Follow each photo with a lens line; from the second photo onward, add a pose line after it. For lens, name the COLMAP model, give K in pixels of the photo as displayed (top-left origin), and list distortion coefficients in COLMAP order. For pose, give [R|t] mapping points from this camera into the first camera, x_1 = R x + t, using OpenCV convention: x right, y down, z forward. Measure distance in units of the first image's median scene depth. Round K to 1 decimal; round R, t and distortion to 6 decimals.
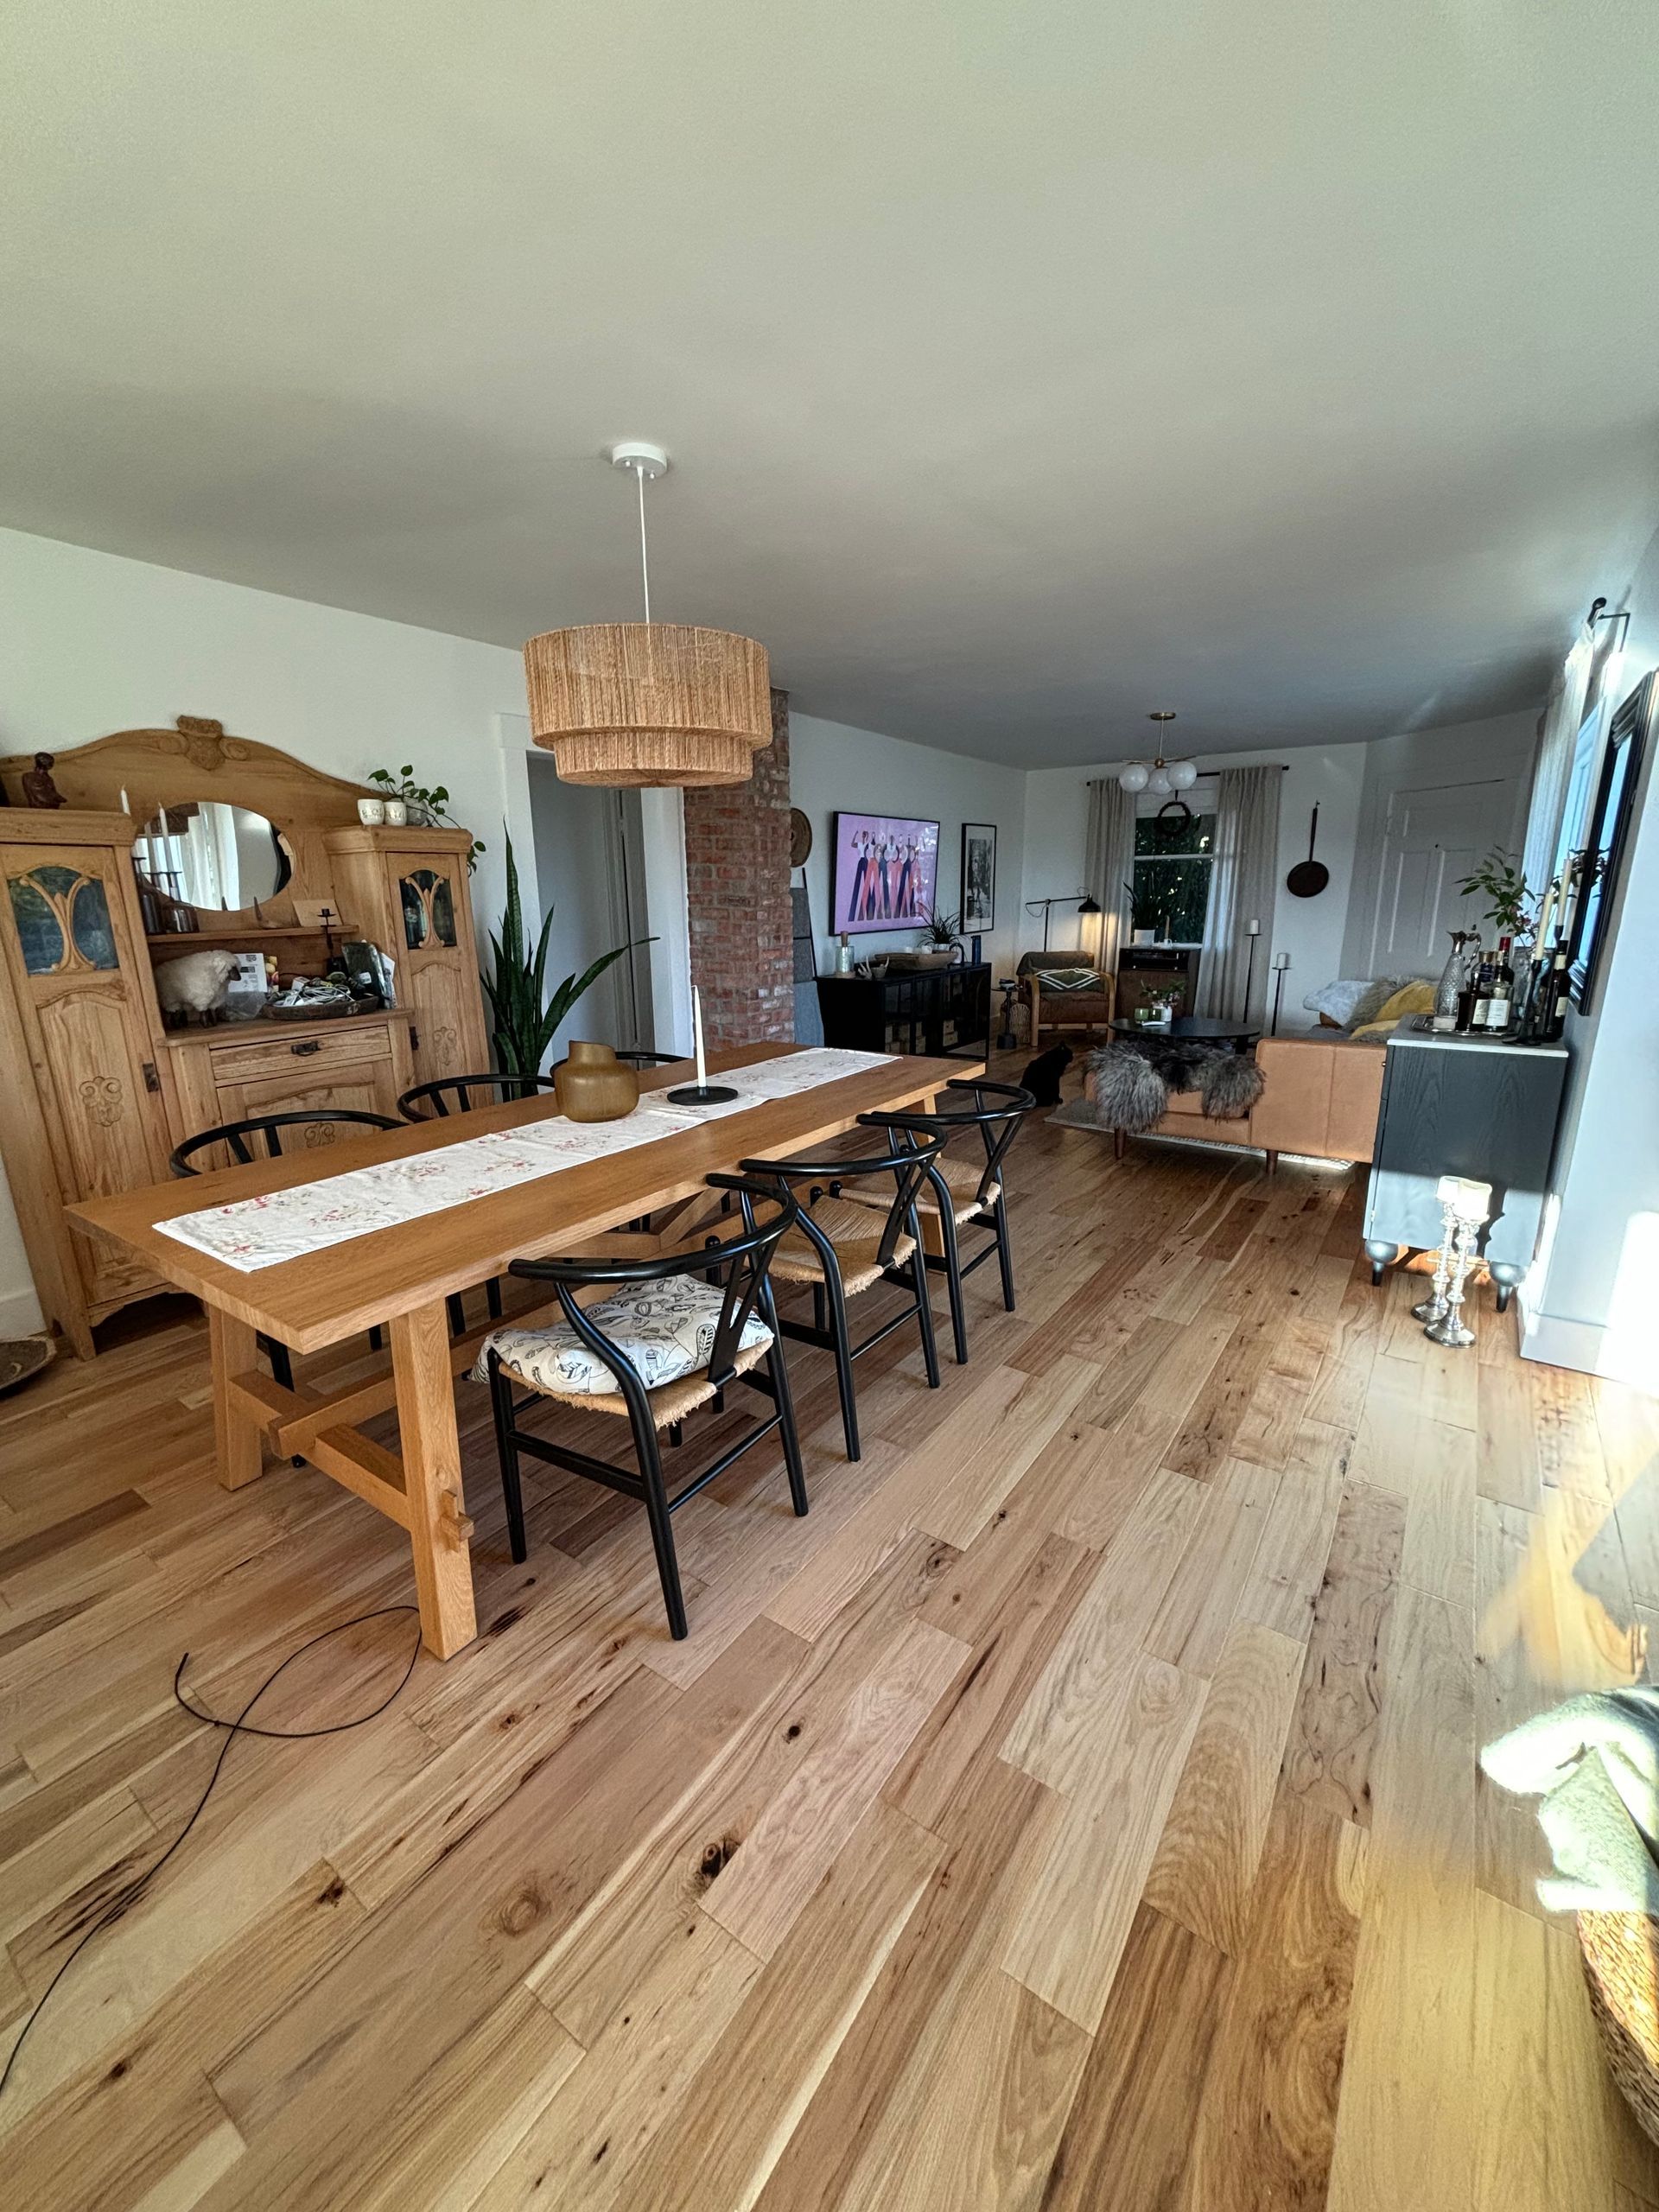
lens RADIAL K [[914.5, 0, 823.8], [0, 914.5, 1108.3], [0, 0, 1]] dist [0.002592, -0.001979]
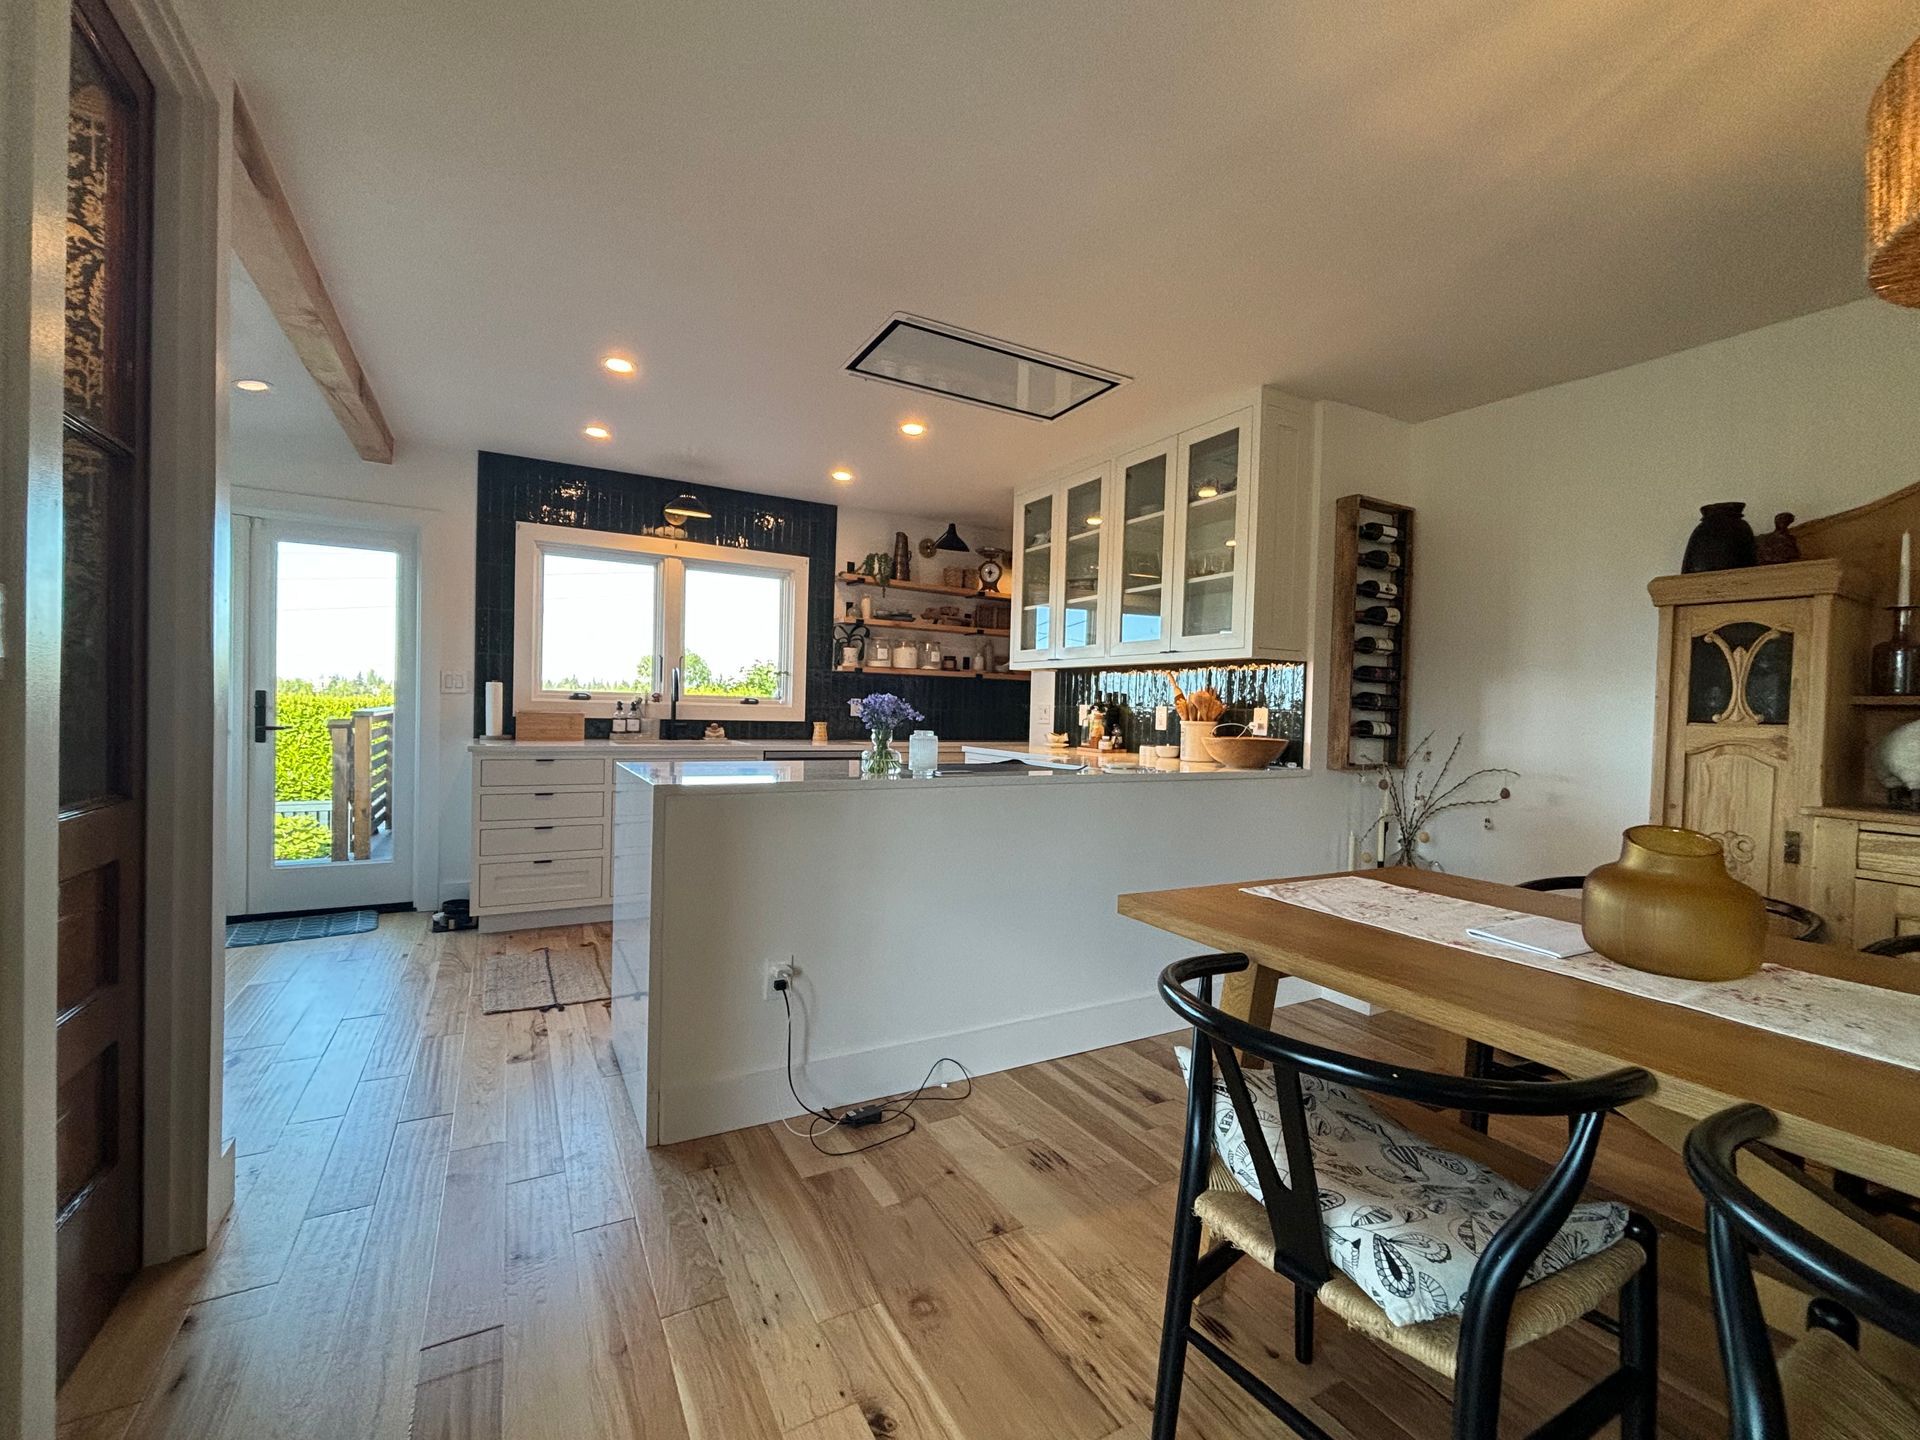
lens RADIAL K [[793.7, 0, 960.6], [0, 793.7, 722.6], [0, 0, 1]] dist [0.002592, -0.001979]
pose [[-0.435950, 0.015698, -0.899834, 0.259488], [-0.235116, 0.963138, 0.130711, -0.049821], [0.868716, 0.268549, -0.416189, 0.479300]]
